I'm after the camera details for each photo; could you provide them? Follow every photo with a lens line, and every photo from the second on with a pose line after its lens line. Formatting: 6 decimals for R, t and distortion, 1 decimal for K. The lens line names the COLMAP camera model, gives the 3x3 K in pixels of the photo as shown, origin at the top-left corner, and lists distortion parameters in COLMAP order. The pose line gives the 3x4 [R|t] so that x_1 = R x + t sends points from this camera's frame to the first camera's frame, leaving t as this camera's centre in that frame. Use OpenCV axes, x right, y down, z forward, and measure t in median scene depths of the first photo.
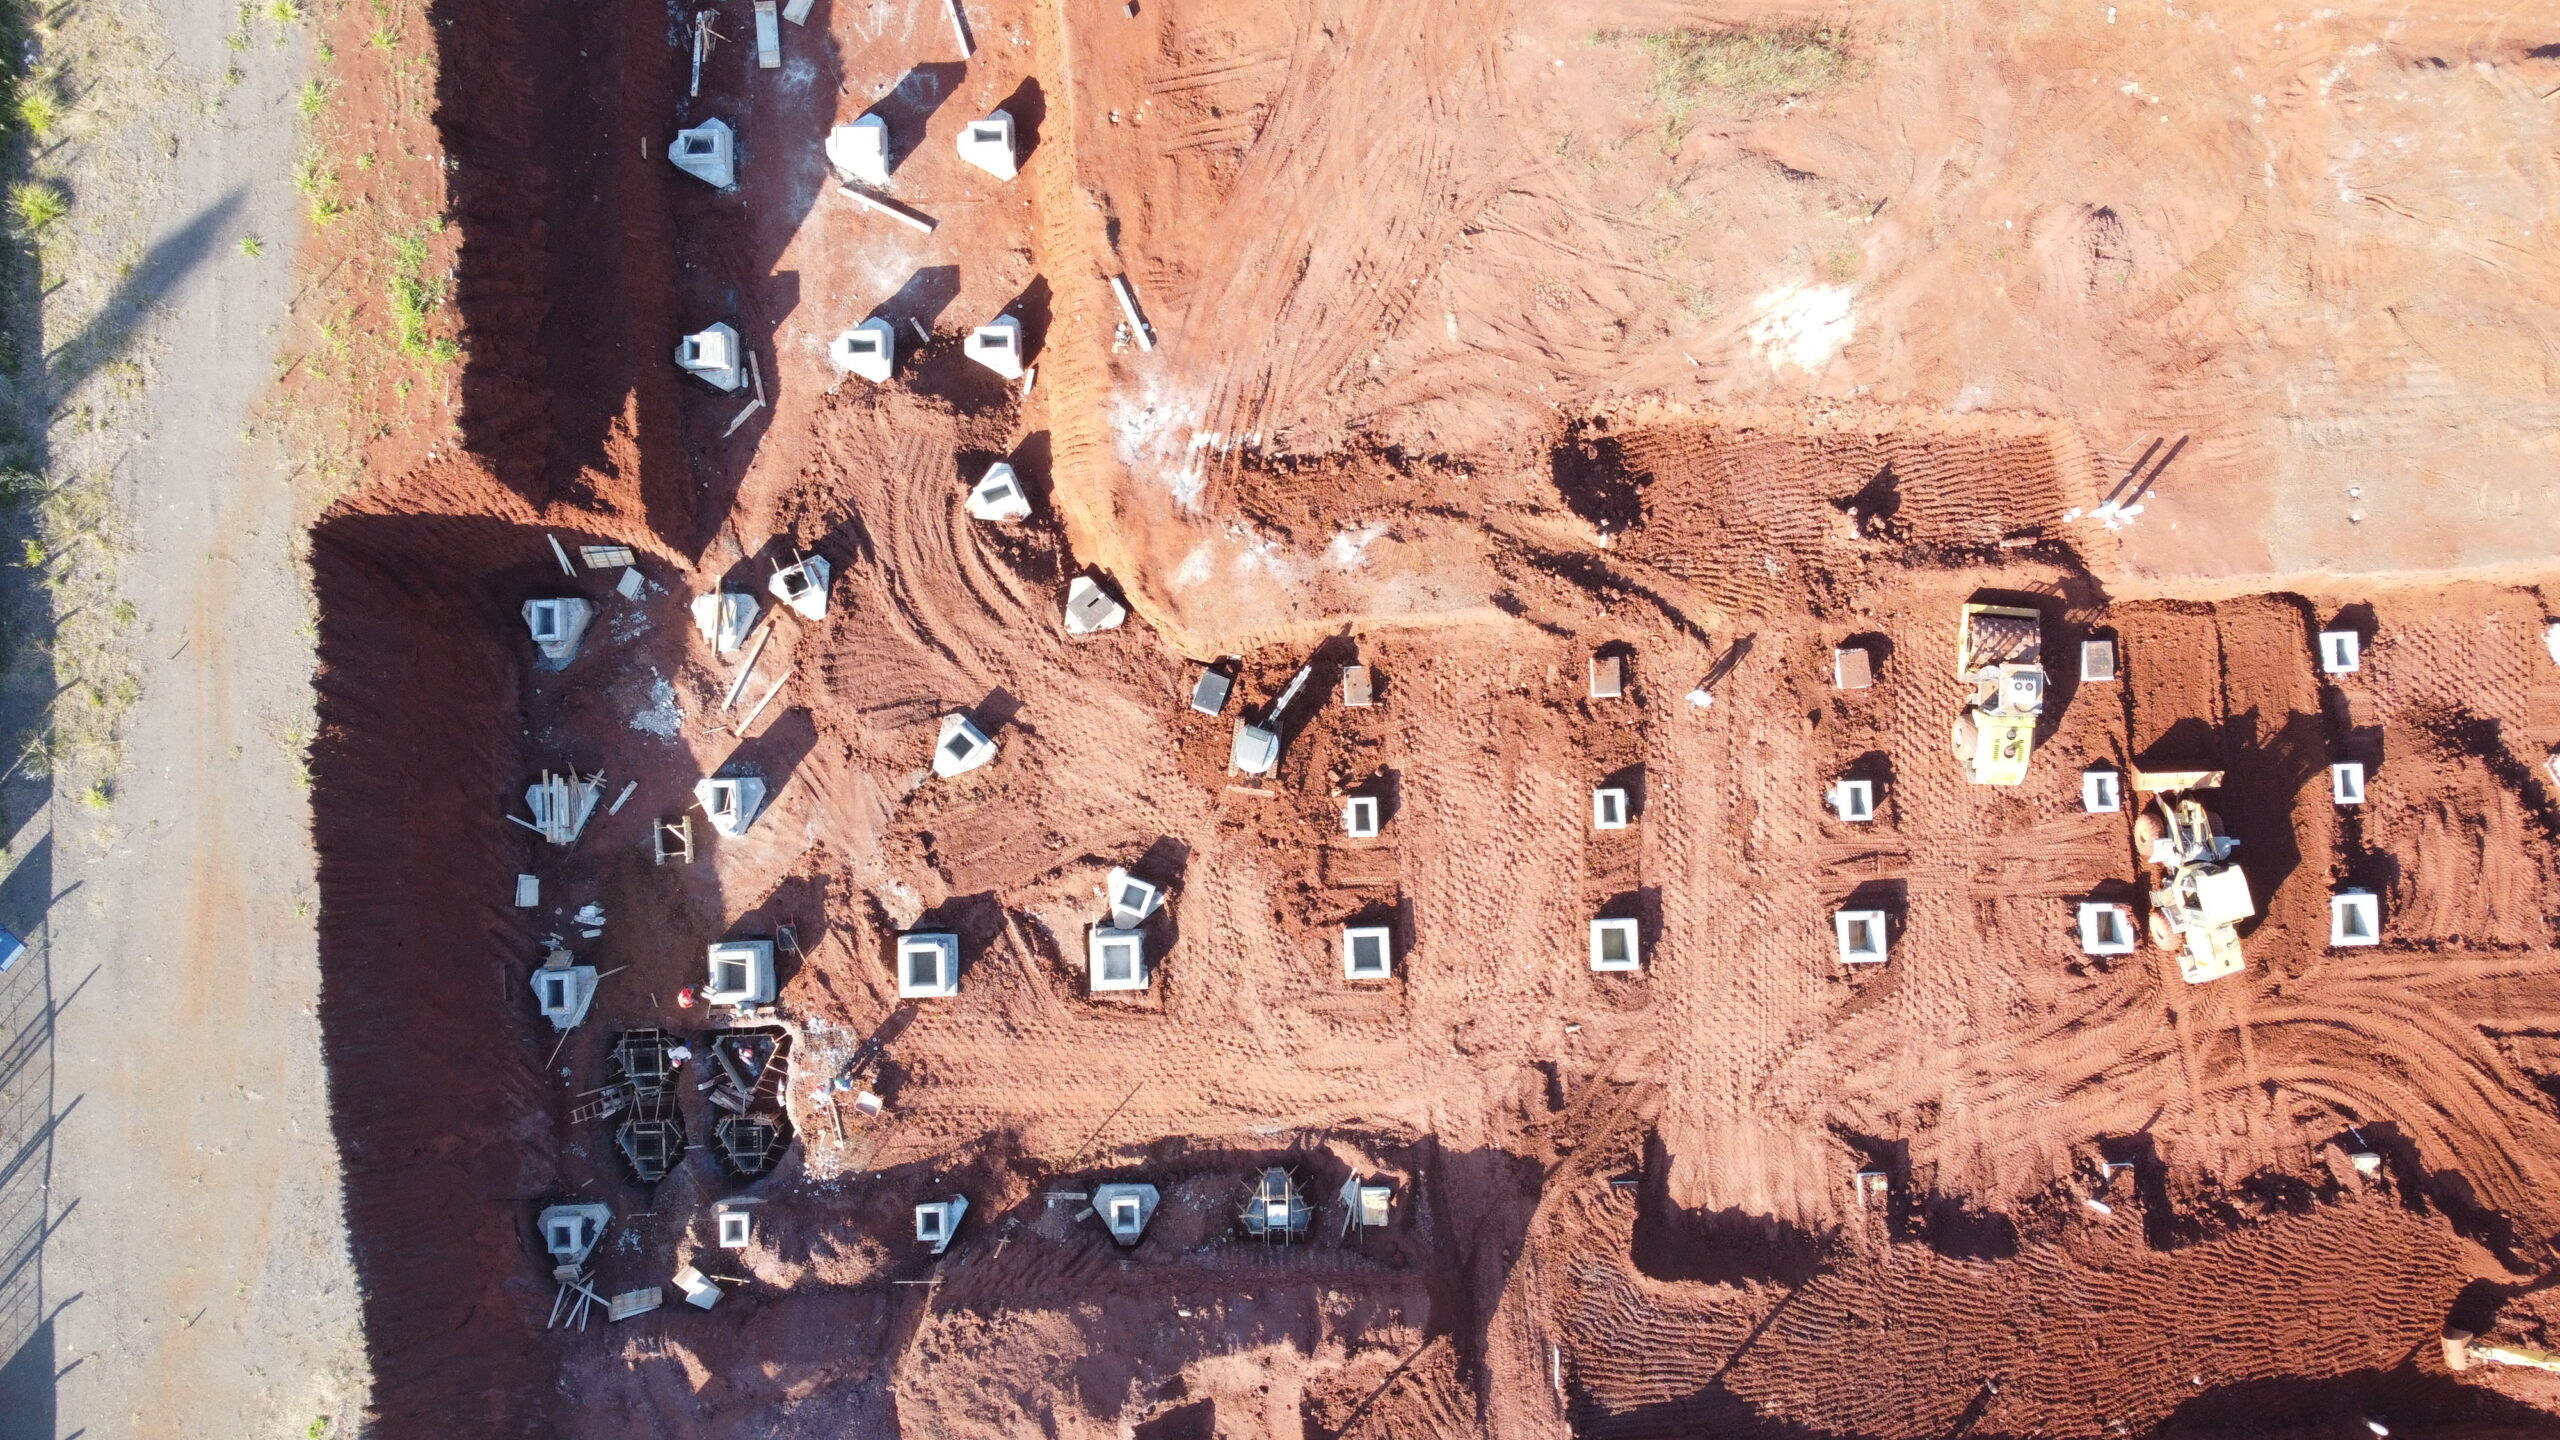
lens RADIAL K [[1947.6, 0, 1265.3], [0, 1947.6, 709.1], [0, 0, 1]] dist [-0.006366, 0.000758]
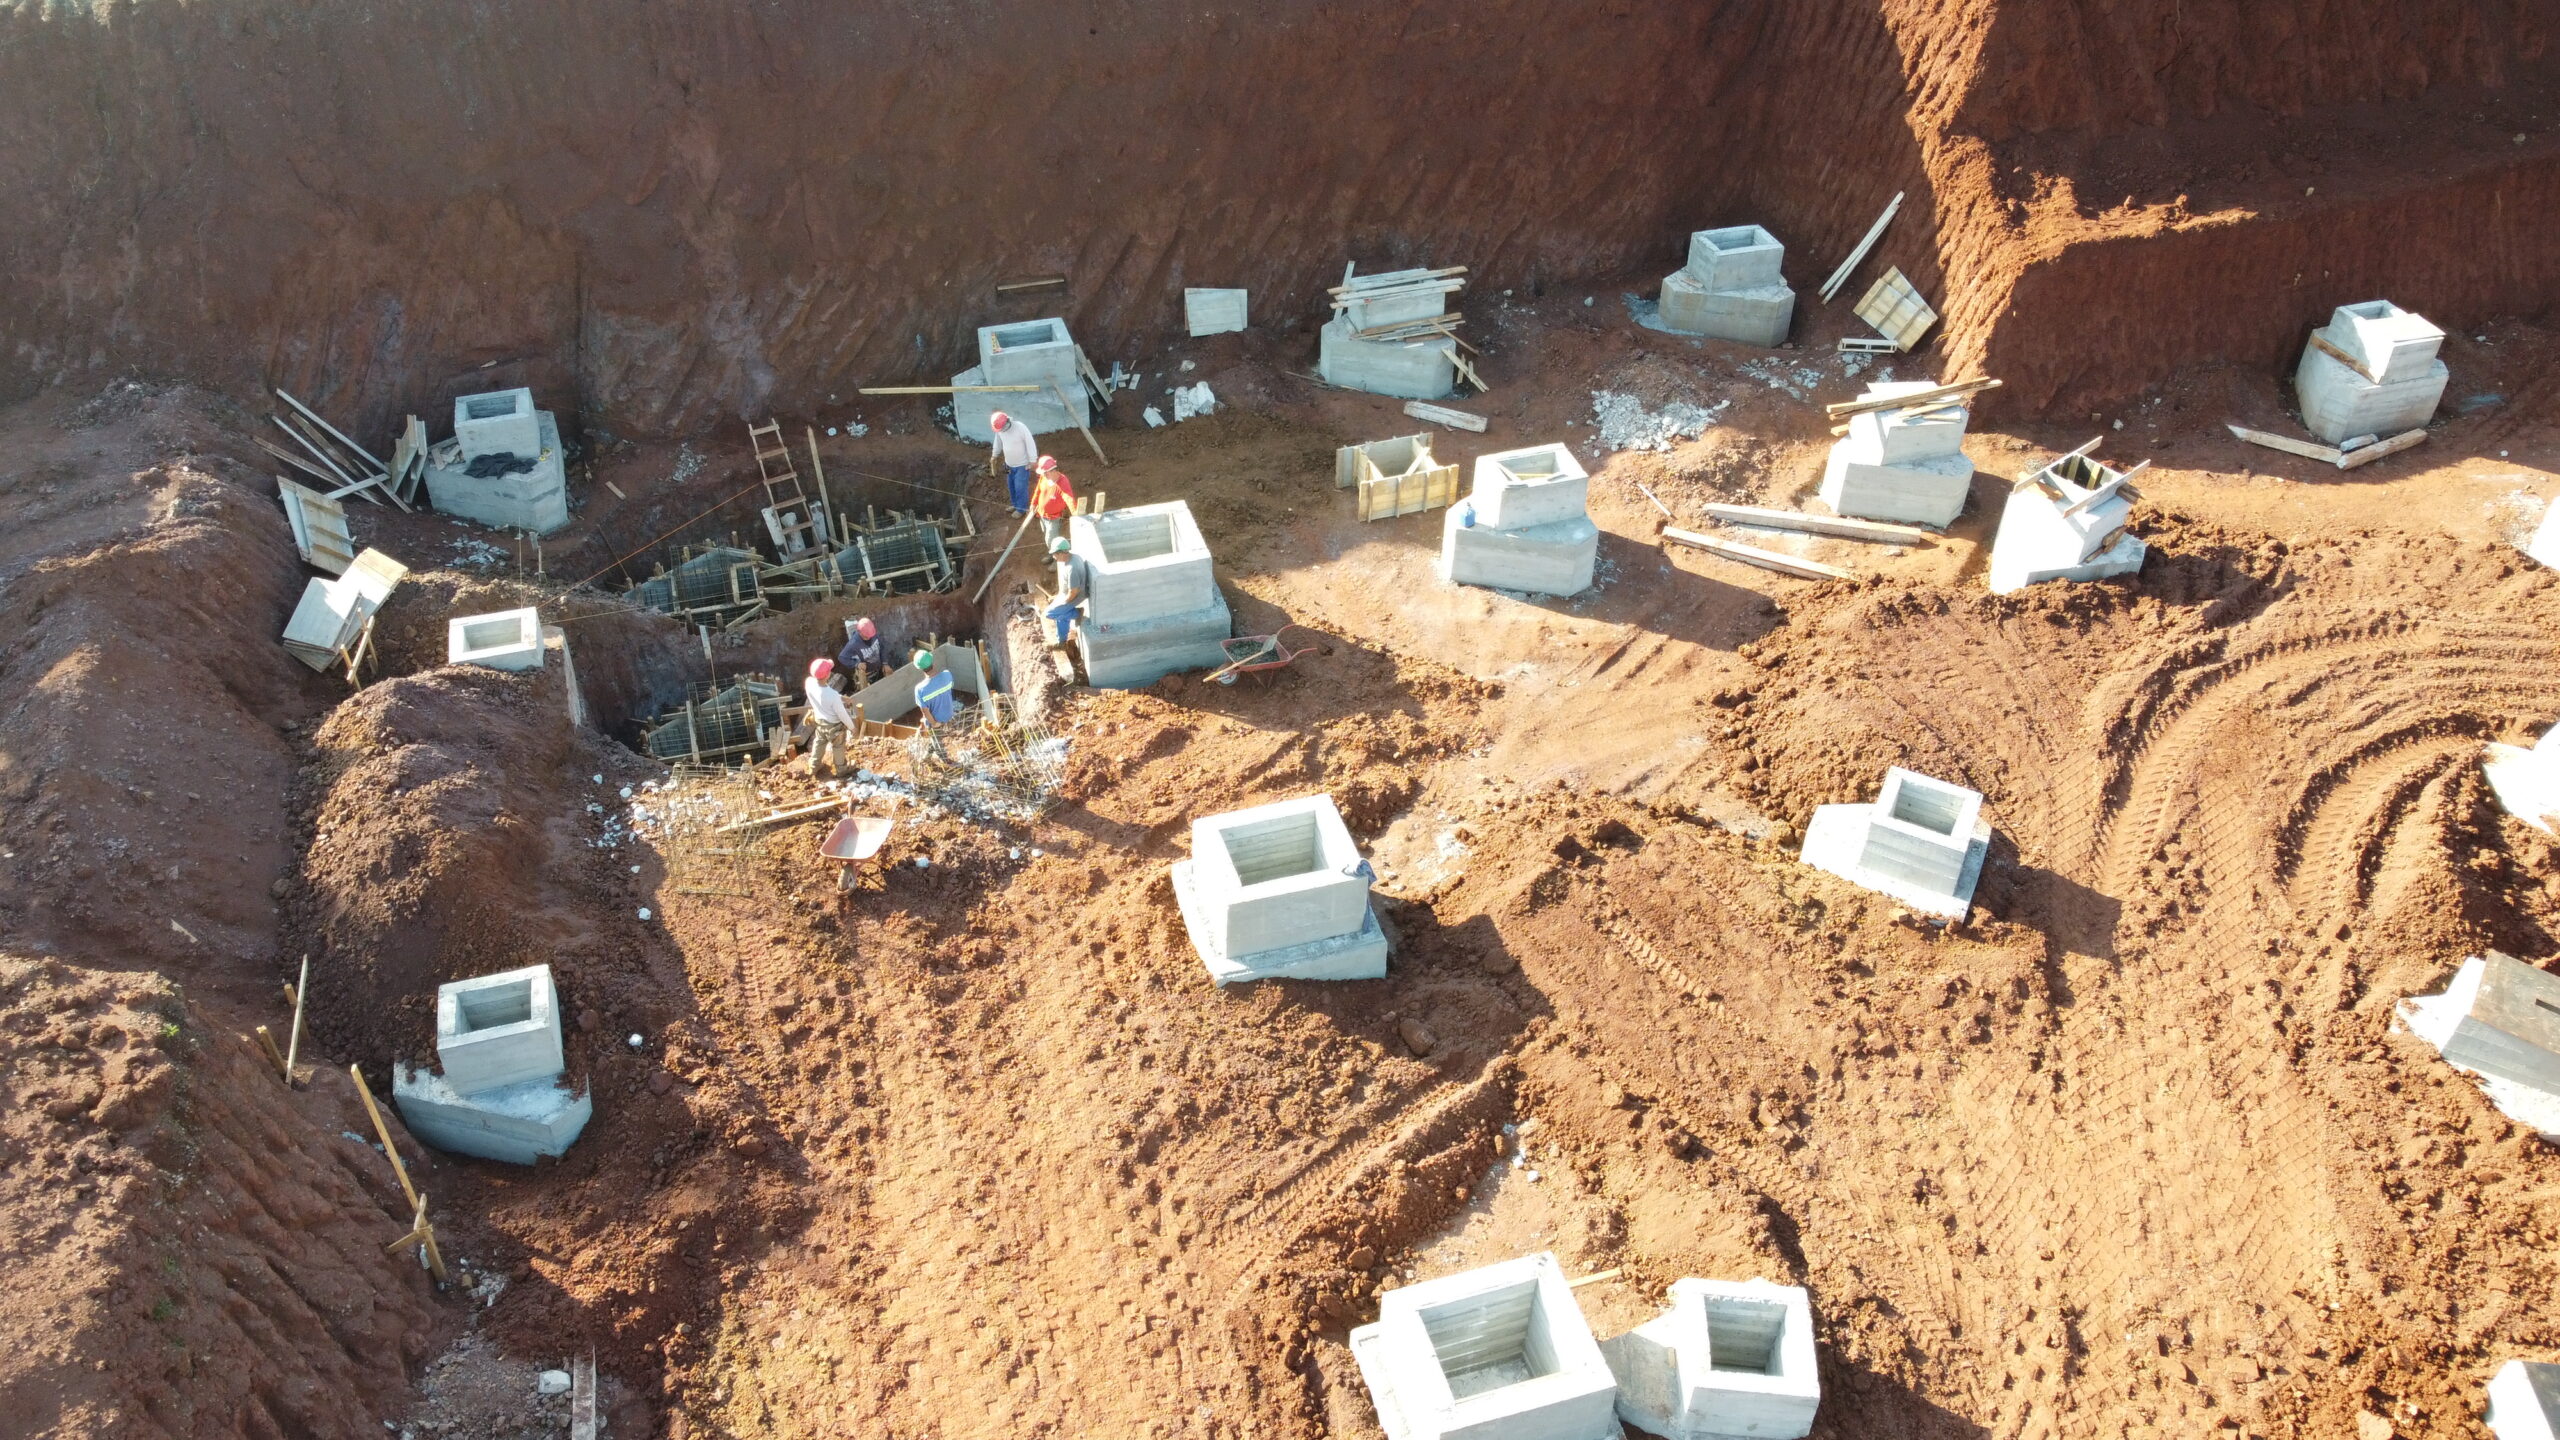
lens RADIAL K [[1947.6, 0, 1265.3], [0, 1947.6, 709.1], [0, 0, 1]] dist [-0.006366, 0.000758]
pose [[0.256567, 0.620755, -0.740835, 0.057236], [-0.966459, 0.173811, -0.189067, 0.192387], [0.011401, 0.764495, 0.644529, 0.752608]]
